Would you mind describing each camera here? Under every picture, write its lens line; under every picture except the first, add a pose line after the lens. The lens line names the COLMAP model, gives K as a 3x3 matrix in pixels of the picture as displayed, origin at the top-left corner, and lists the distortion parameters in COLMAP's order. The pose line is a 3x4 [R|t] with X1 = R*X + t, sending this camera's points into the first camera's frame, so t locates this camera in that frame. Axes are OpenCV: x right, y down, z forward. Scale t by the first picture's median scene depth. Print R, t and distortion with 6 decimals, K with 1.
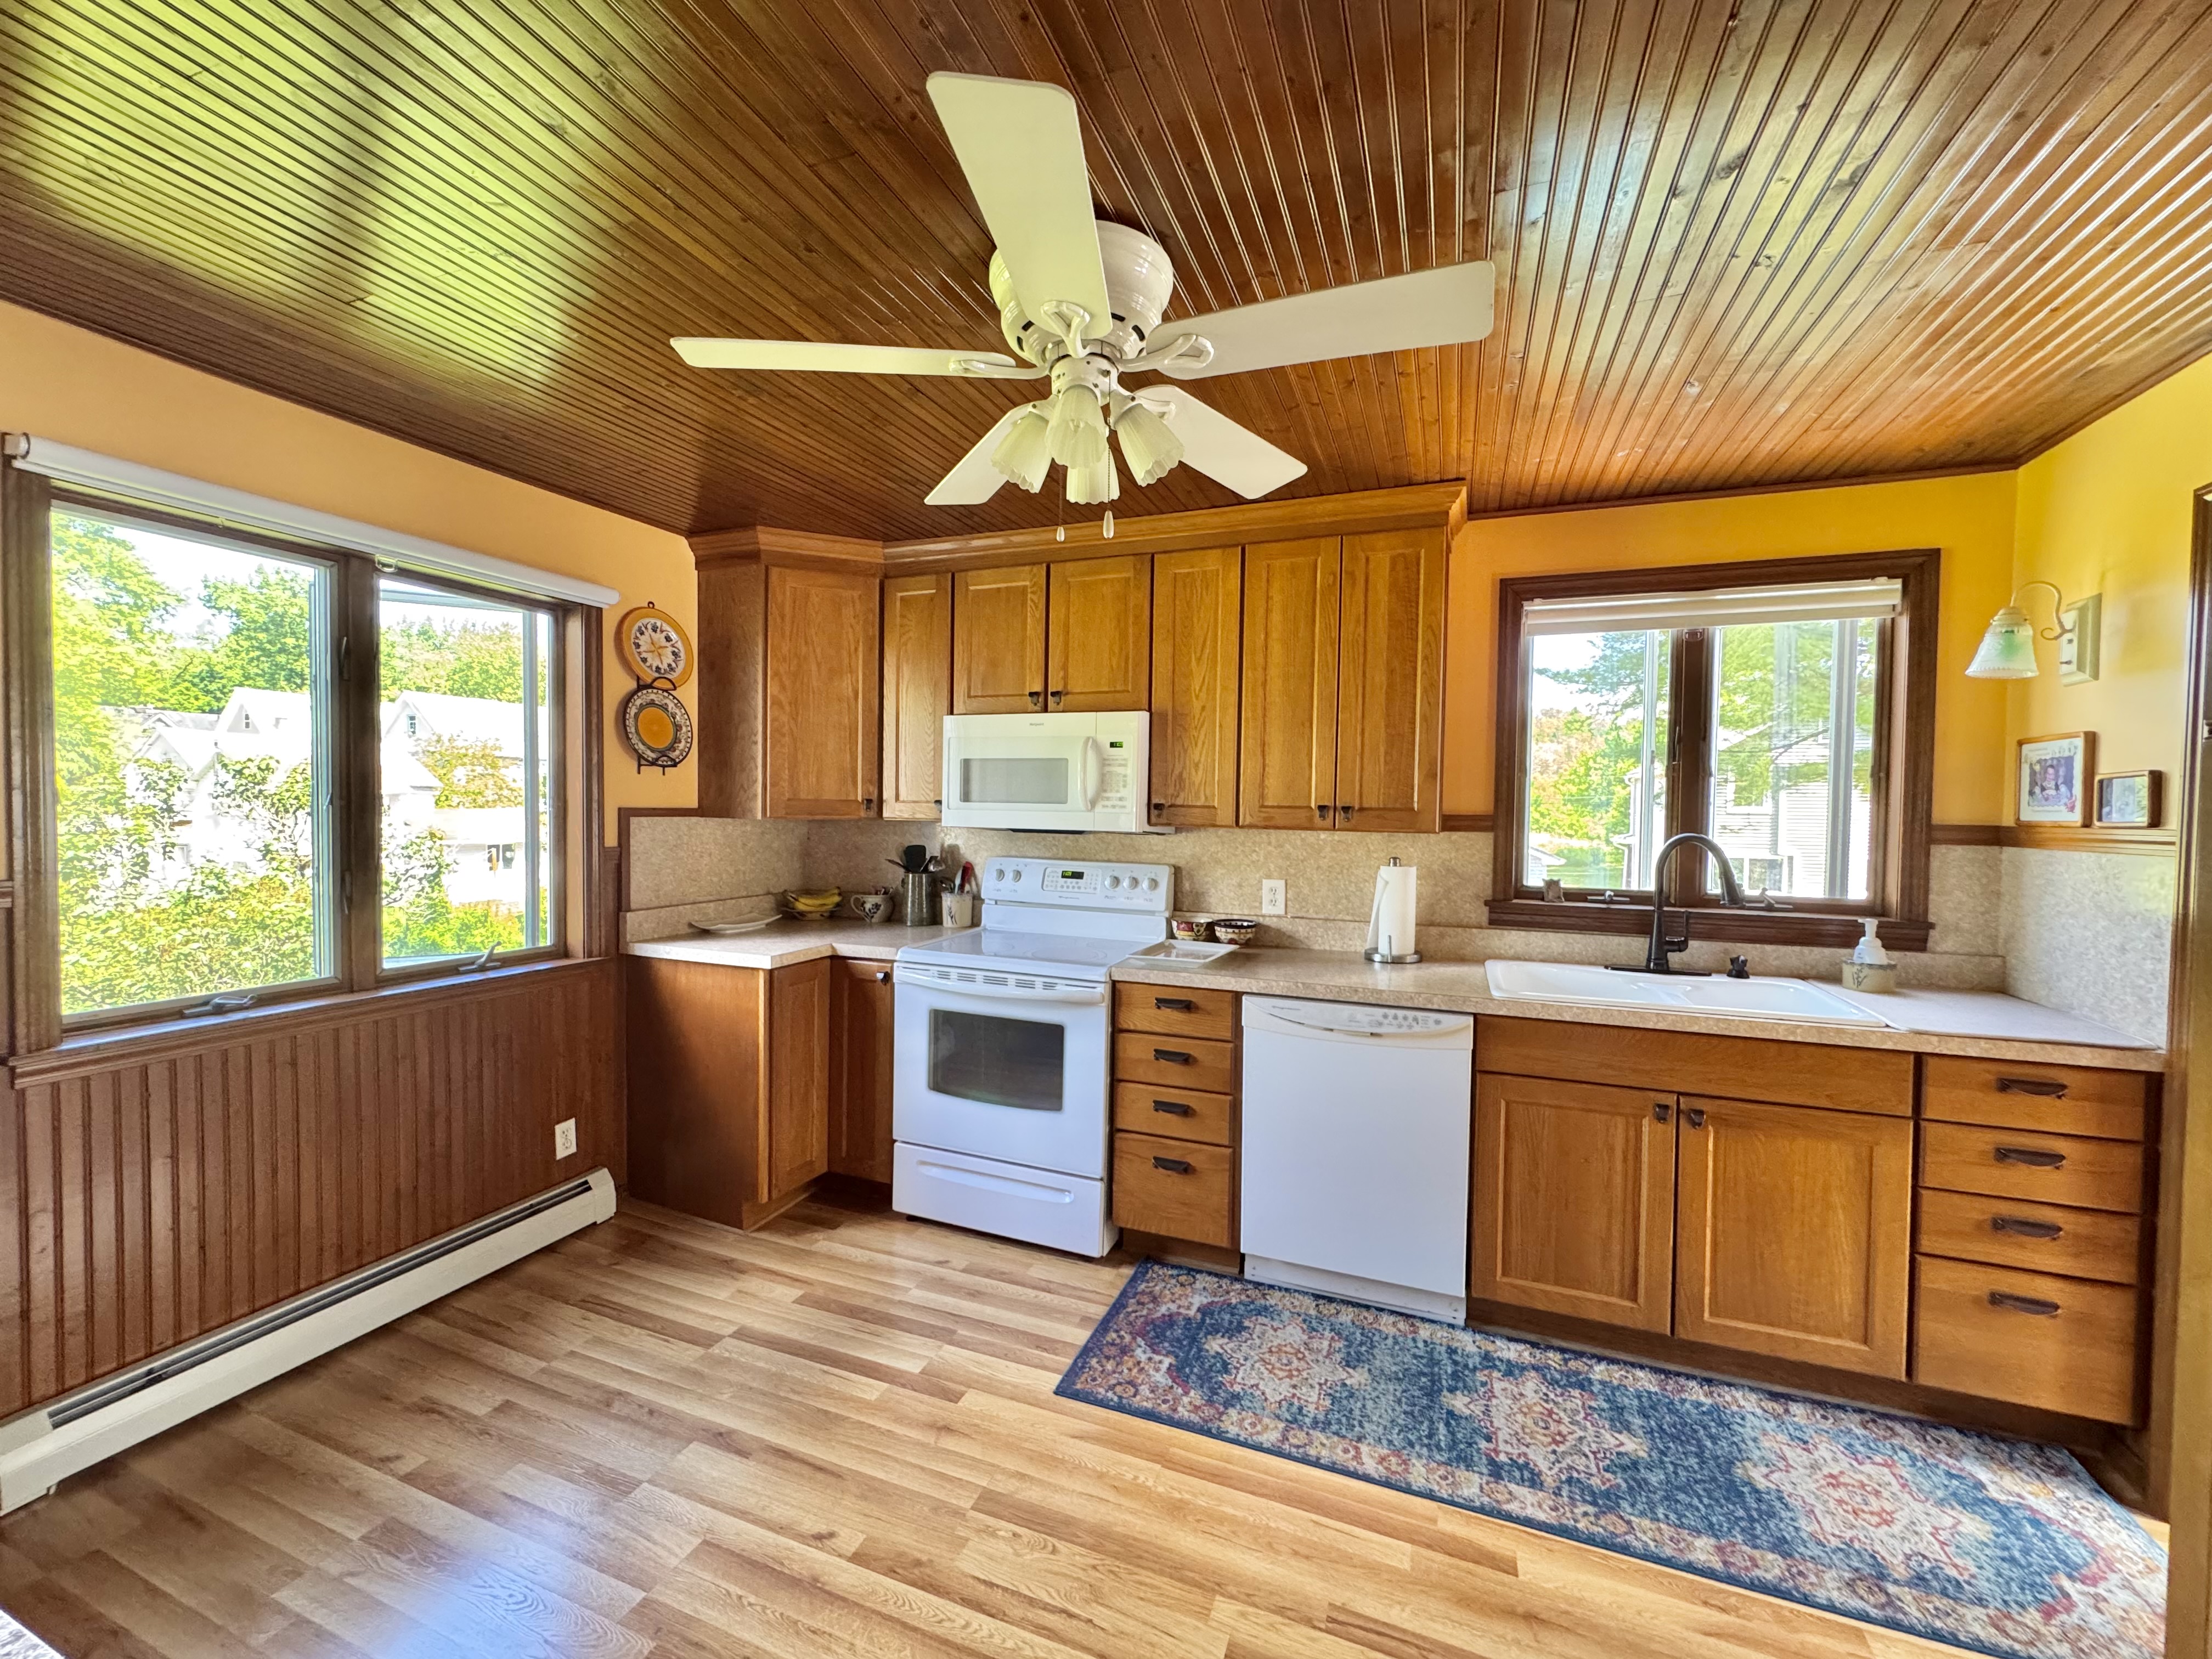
lens RADIAL K [[877.9, 0, 1106.0], [0, 877.9, 829.5], [0, 0, 1]] dist [-0.002603, -0.000151]
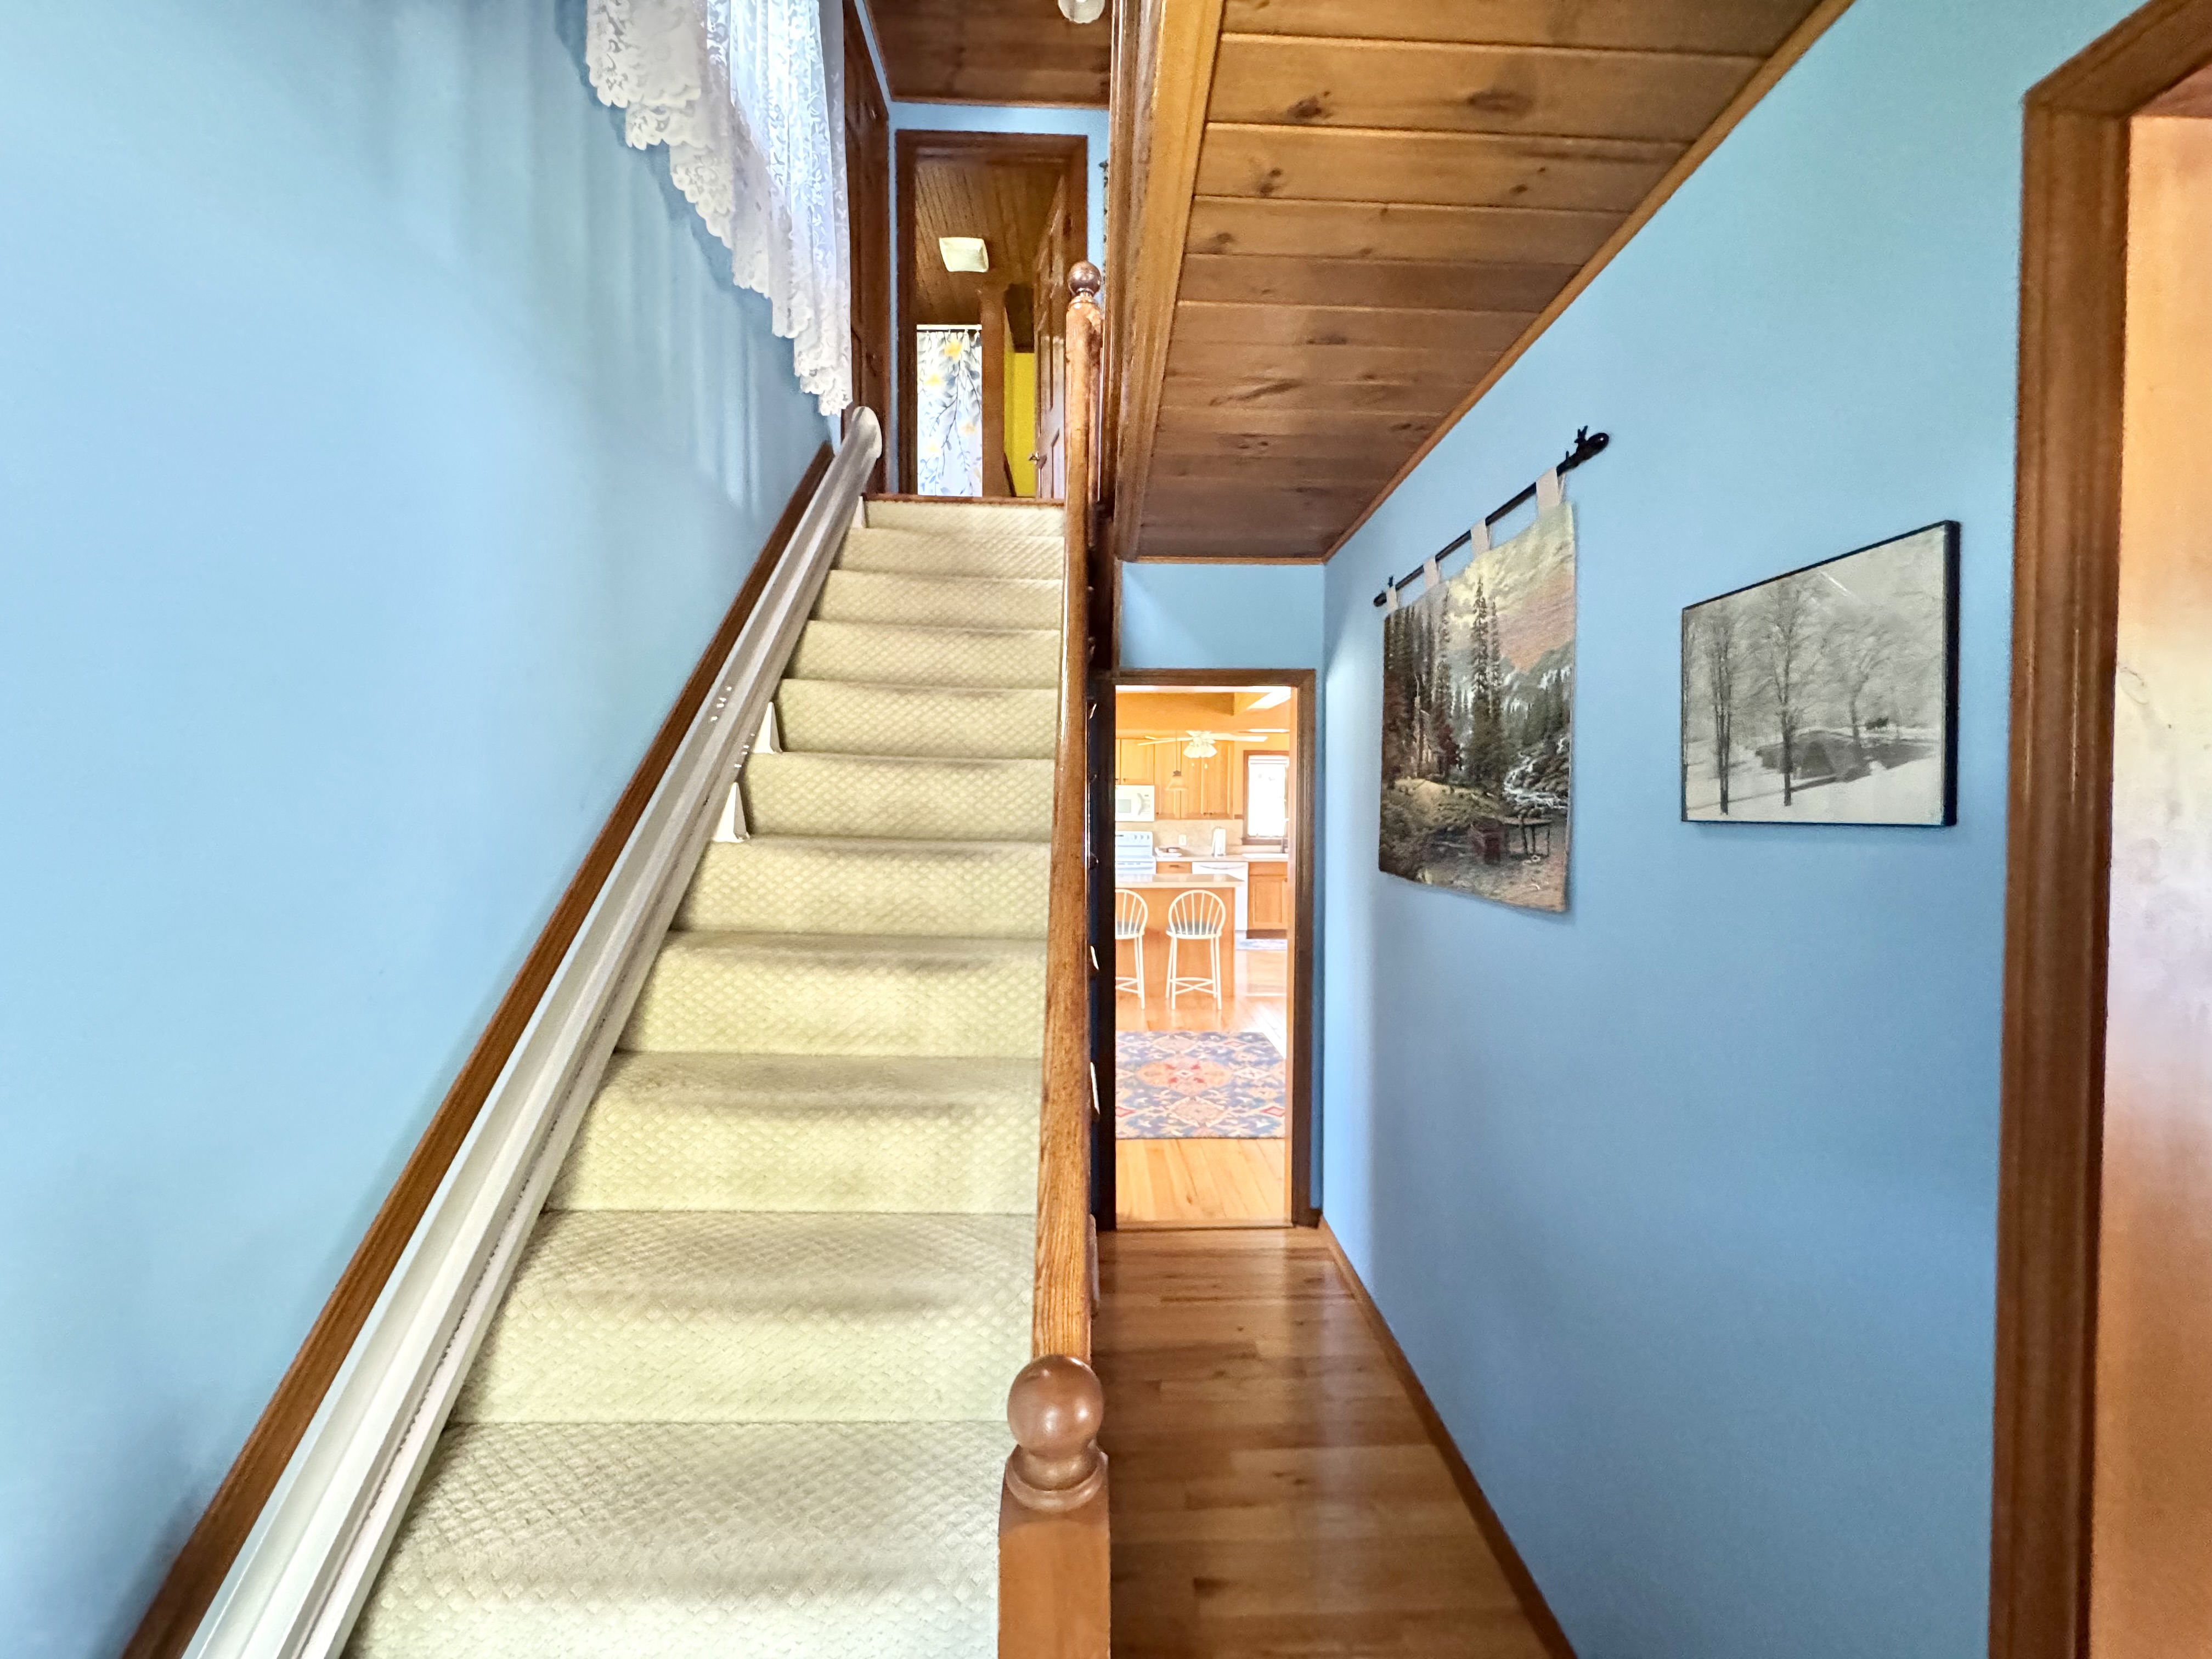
lens RADIAL K [[877.9, 0, 1106.0], [0, 877.9, 829.5], [0, 0, 1]] dist [-0.002603, -0.000151]
pose [[0.924366, -0.015194, 0.381204, -1.010427], [0.016231, 0.999868, 0.000493, 0.022115], [-0.381162, 0.005731, 0.924491, -1.473044]]
